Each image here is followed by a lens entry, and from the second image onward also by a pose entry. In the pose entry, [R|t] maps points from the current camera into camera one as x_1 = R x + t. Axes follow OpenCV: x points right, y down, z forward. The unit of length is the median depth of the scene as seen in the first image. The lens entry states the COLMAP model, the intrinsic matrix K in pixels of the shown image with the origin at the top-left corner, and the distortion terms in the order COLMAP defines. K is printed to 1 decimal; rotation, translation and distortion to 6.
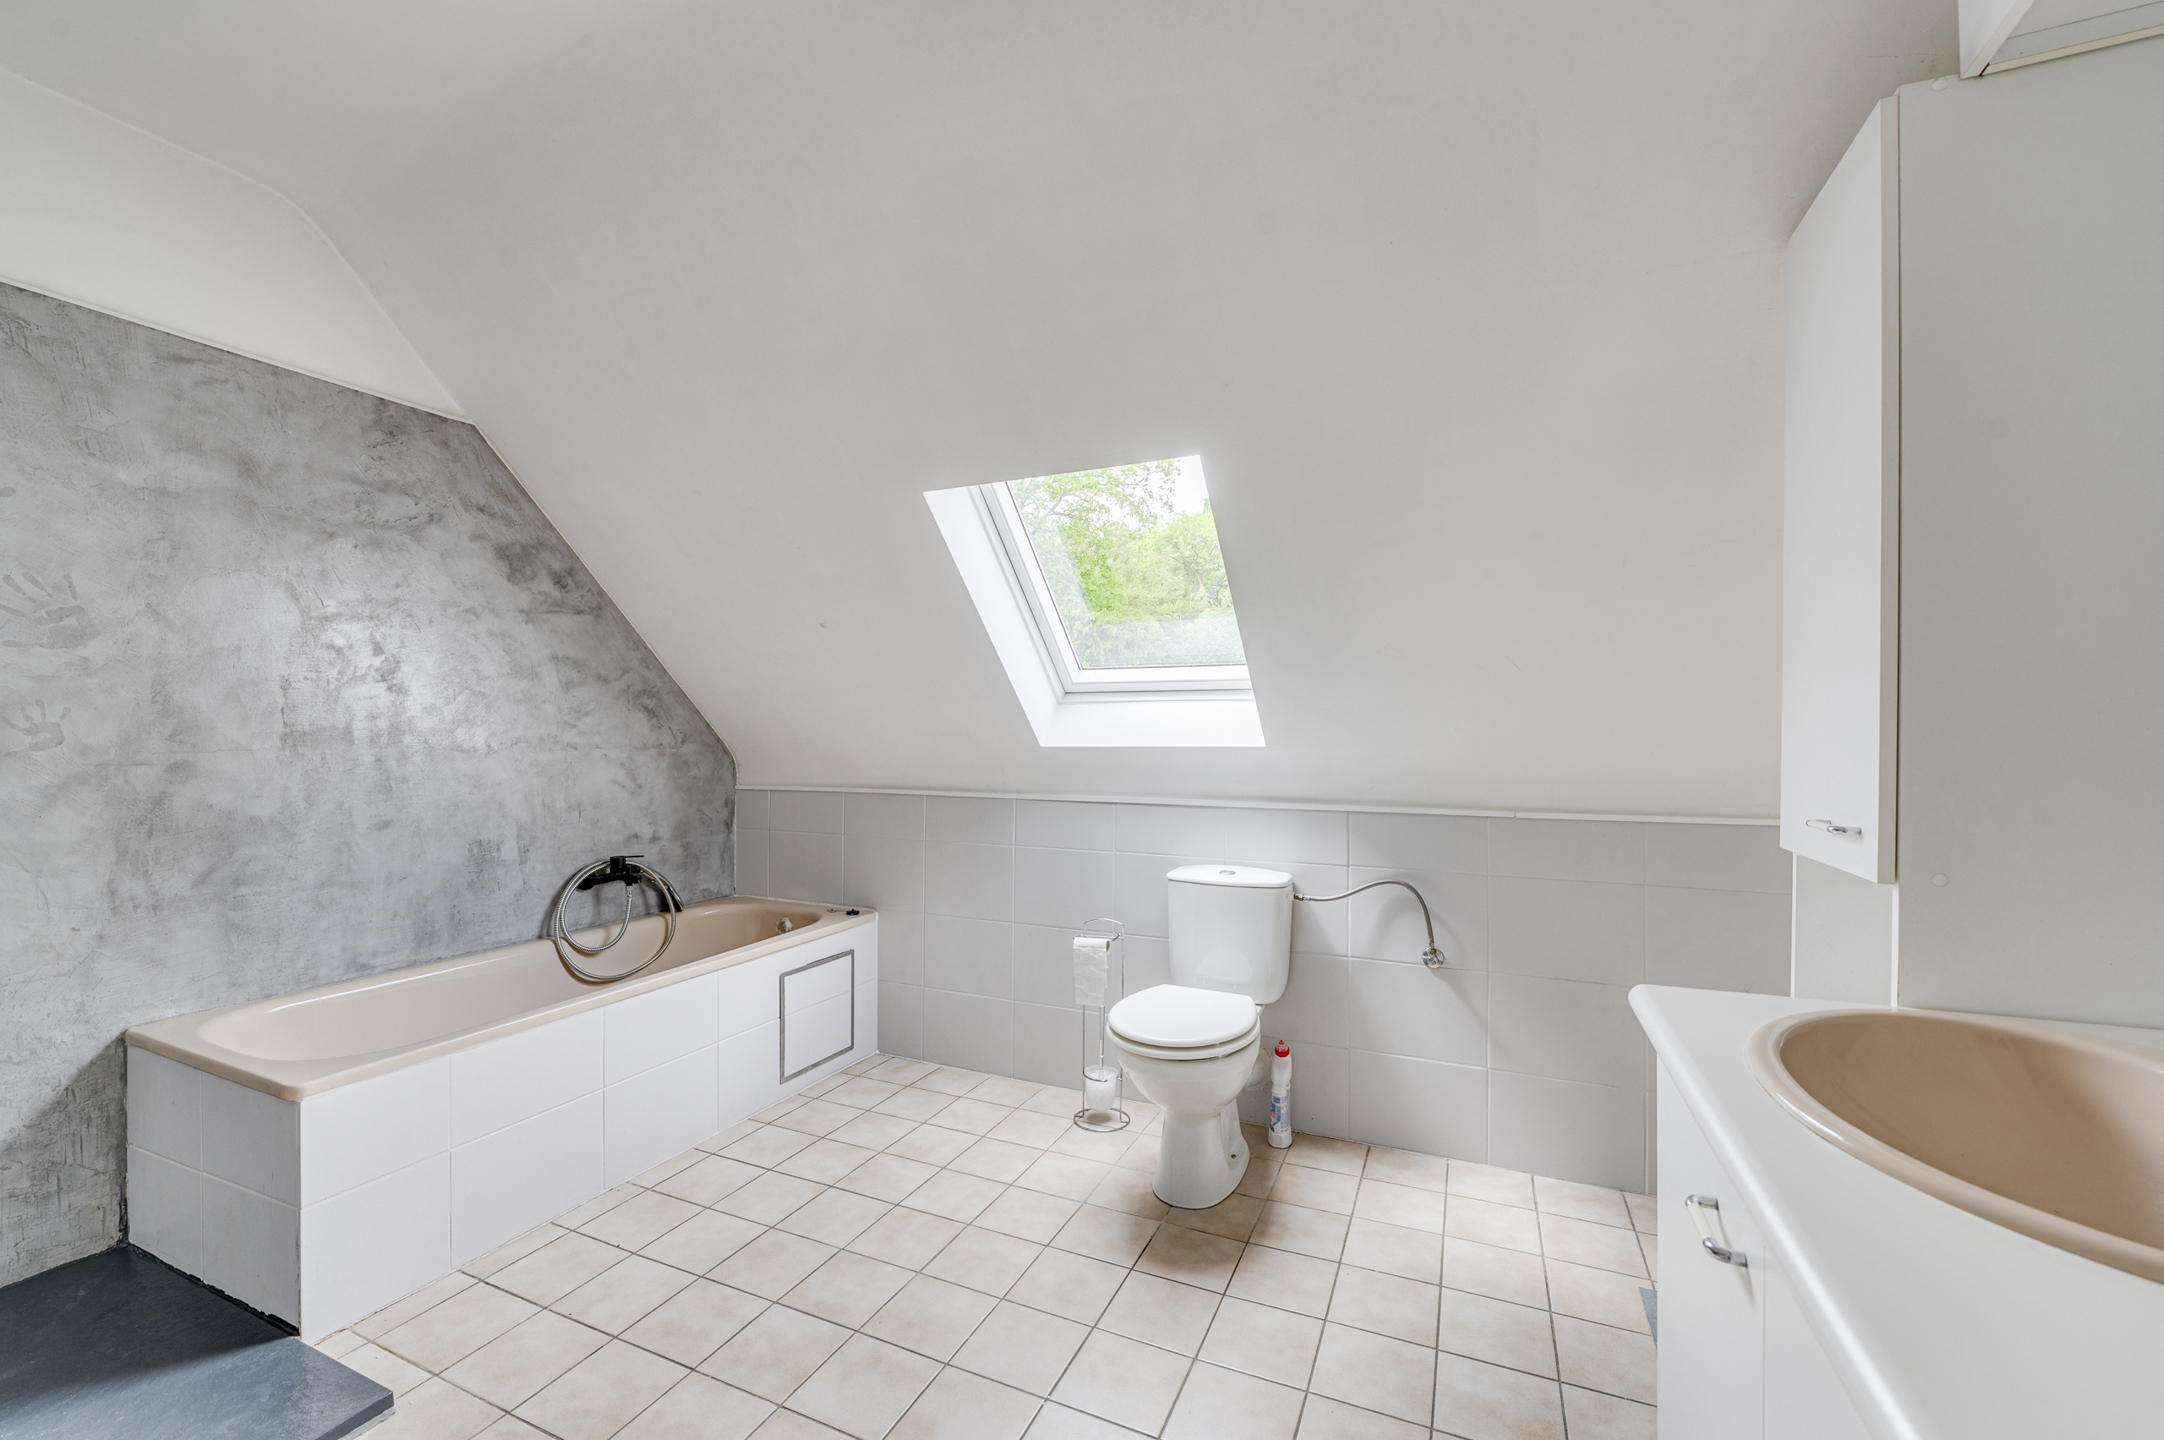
lens RADIAL K [[896.6, 0, 1076.2], [0, 896.6, 722.3], [0, 0, 1]] dist [-0.001724, -0.000166]
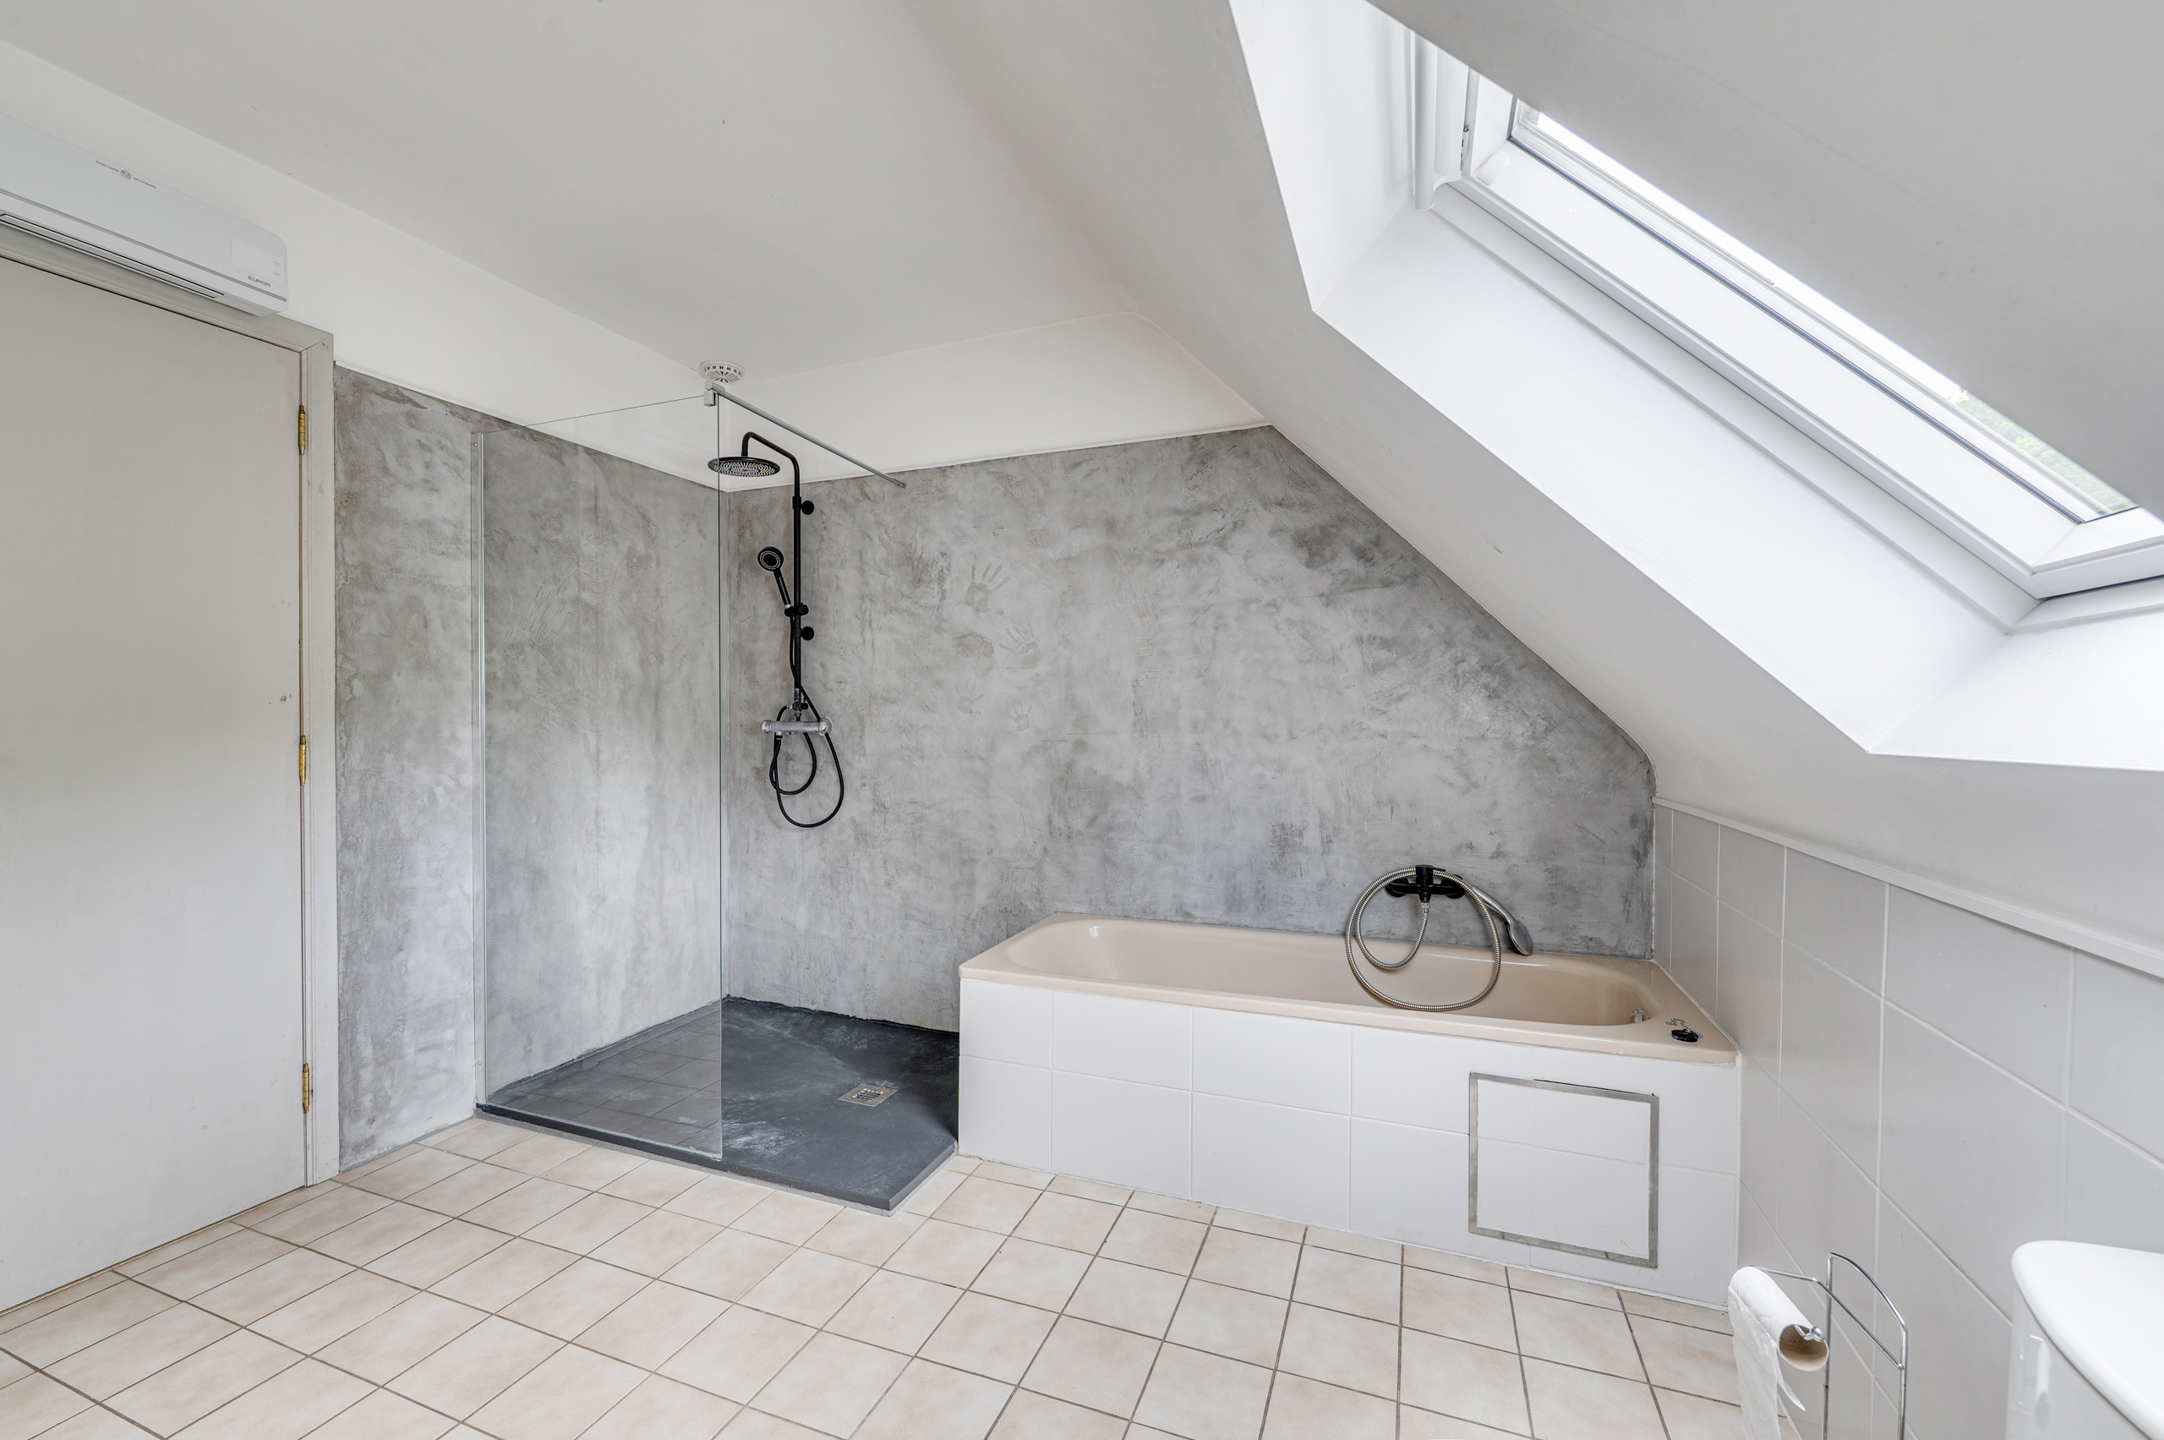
lens RADIAL K [[896.6, 0, 1076.2], [0, 896.6, 722.3], [0, 0, 1]] dist [-0.001724, -0.000166]
pose [[0.050378, 0.000411, -0.998730, 0.352189], [0.013488, 0.999908, 0.001092, 0.010157], [0.998639, -0.013526, 0.050368, 0.700250]]
